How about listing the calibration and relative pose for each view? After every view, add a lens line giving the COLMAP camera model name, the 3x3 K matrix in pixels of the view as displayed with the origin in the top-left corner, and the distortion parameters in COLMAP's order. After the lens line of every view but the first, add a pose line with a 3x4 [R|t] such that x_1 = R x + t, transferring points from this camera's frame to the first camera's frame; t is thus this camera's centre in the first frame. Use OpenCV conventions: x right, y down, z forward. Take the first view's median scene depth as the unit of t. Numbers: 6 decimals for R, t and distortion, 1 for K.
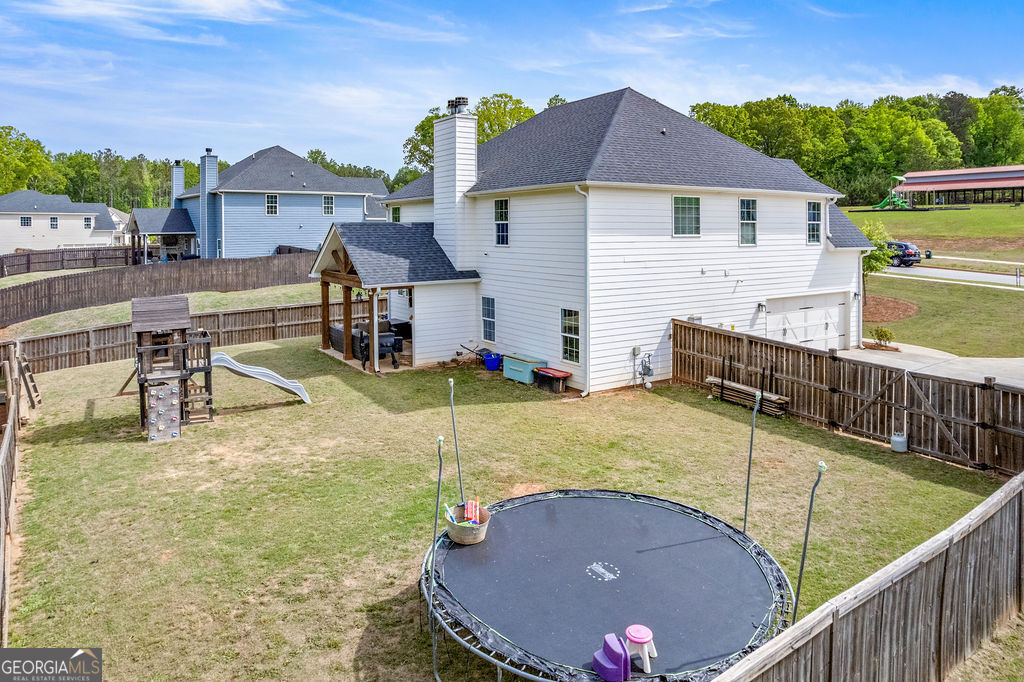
lens RADIAL K [[688.8, 0, 512.0], [0, 688.8, 226.1], [0, 0, 1]] dist [-0.078022, 0.080839]
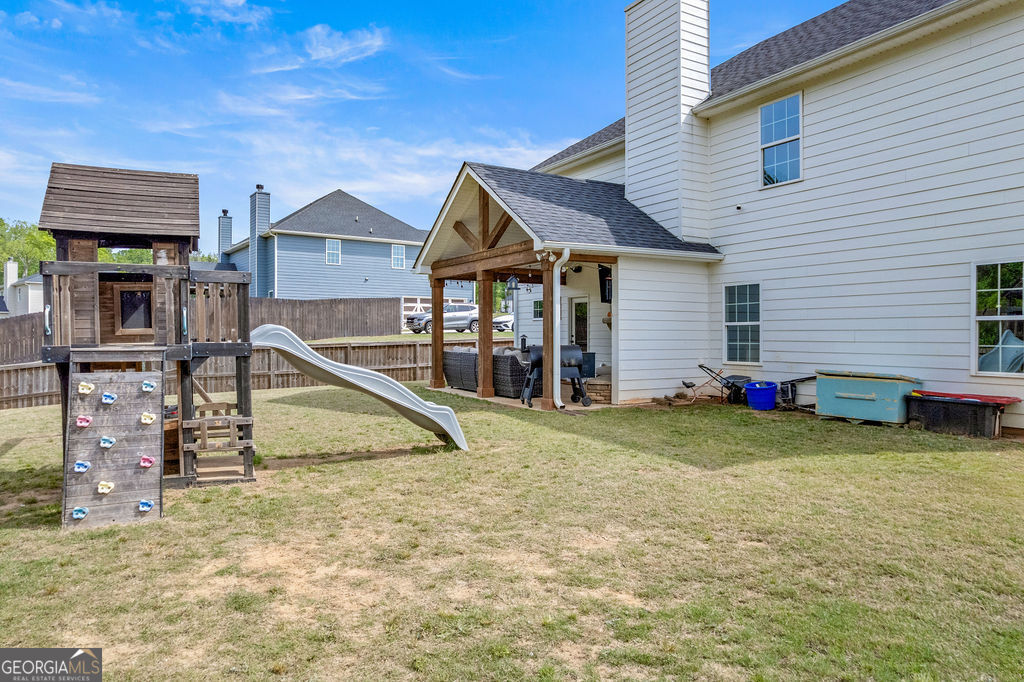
lens RADIAL K [[656.5, 0, 511.1], [0, 656.5, 337.1], [0, 0, 1]] dist [-0.081390, 0.078815]
pose [[0.998615, 0.008545, -0.051909, -0.207561], [-0.008316, 0.999955, 0.004625, 0.154097], [0.051946, -0.004187, 0.998641, 0.482559]]
